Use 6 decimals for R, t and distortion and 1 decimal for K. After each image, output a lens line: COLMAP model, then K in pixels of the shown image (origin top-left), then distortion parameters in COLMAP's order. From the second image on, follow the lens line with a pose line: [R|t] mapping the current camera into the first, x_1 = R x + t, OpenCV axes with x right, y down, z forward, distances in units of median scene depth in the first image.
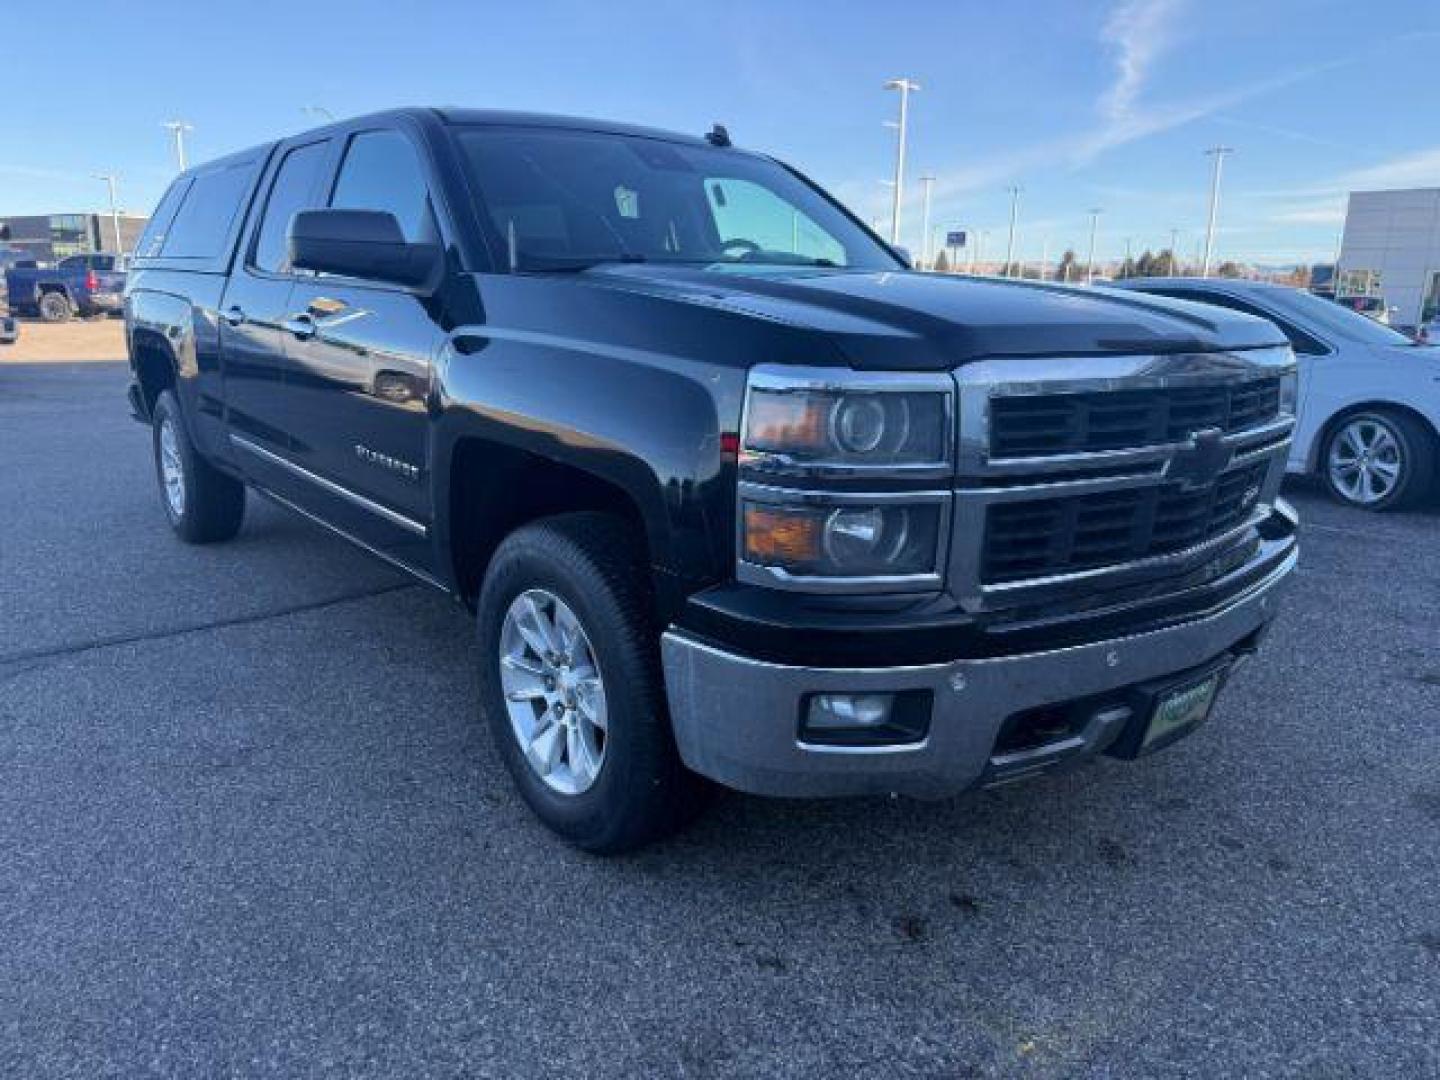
lens RADIAL K [[1011.8, 0, 725.7], [0, 1011.8, 575.9], [0, 0, 1]] dist [-0.002024, -0.001790]
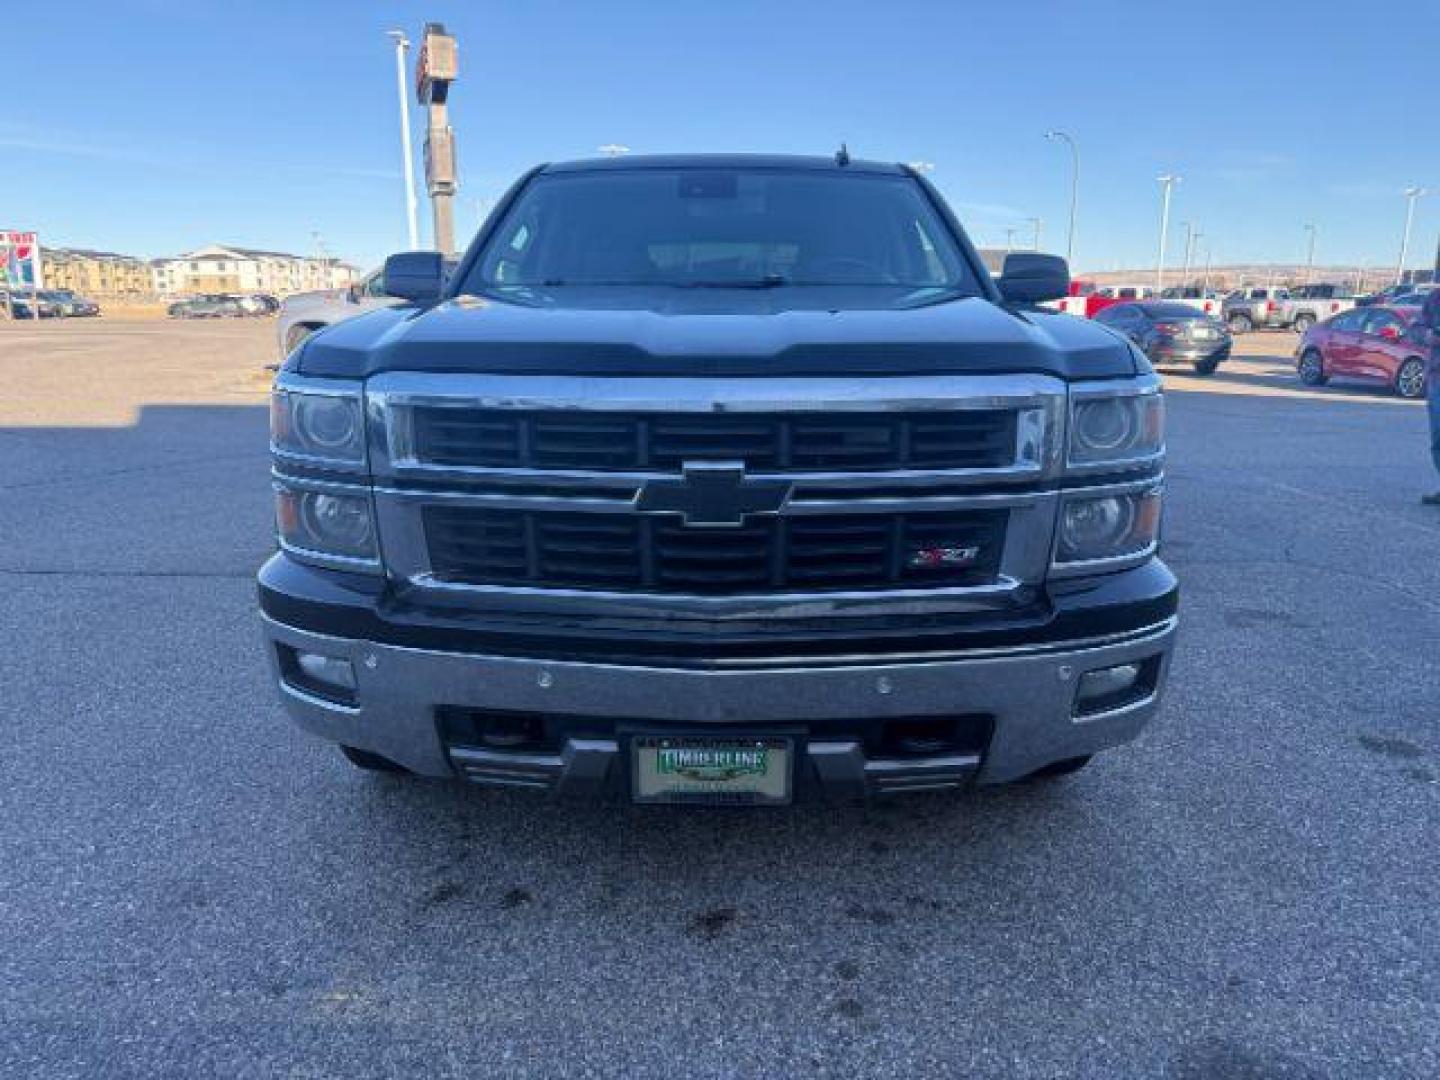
lens RADIAL K [[1032.5, 0, 720.0], [0, 1032.5, 540.0], [0, 0, 1]] dist [0.009368, -0.005900]
pose [[0.765044, 0.134068, -0.629868, 0.952764], [-0.164167, 0.986376, 0.010552, -0.077324], [0.622702, 0.095331, 0.776630, 0.258976]]
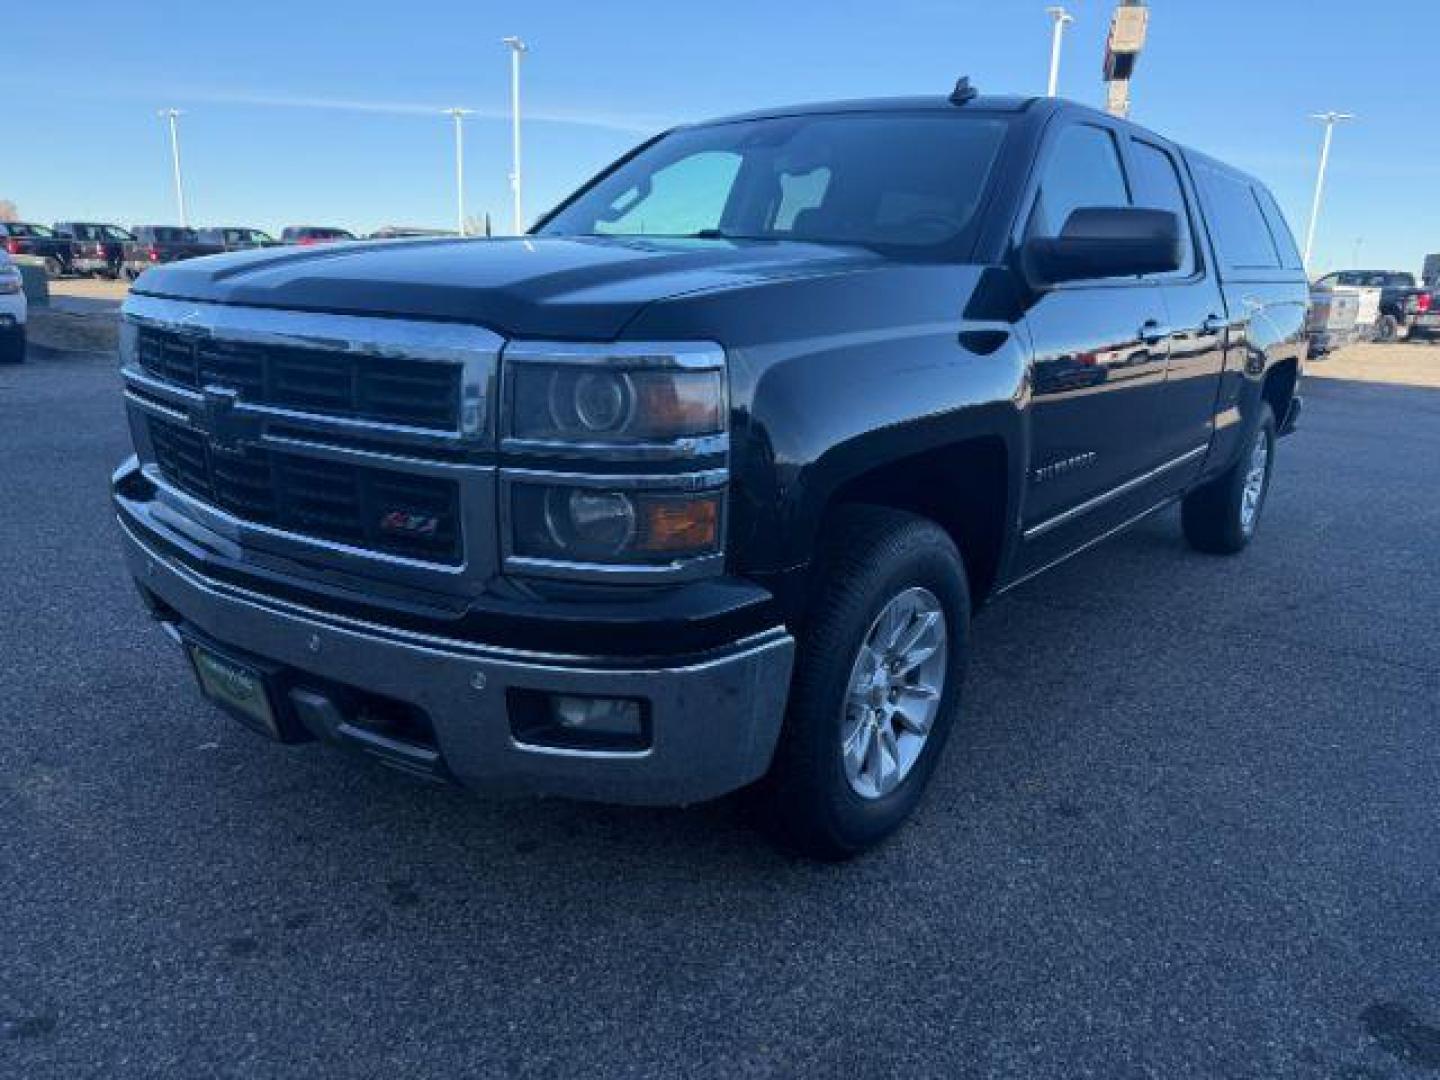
lens RADIAL K [[1032.5, 0, 720.0], [0, 1032.5, 540.0], [0, 0, 1]] dist [0.009368, -0.005900]
pose [[0.215653, 0.239665, -0.946601, 1.351691], [-0.293338, 0.940536, 0.171302, -0.277300], [0.931368, 0.240732, 0.273132, 1.067261]]
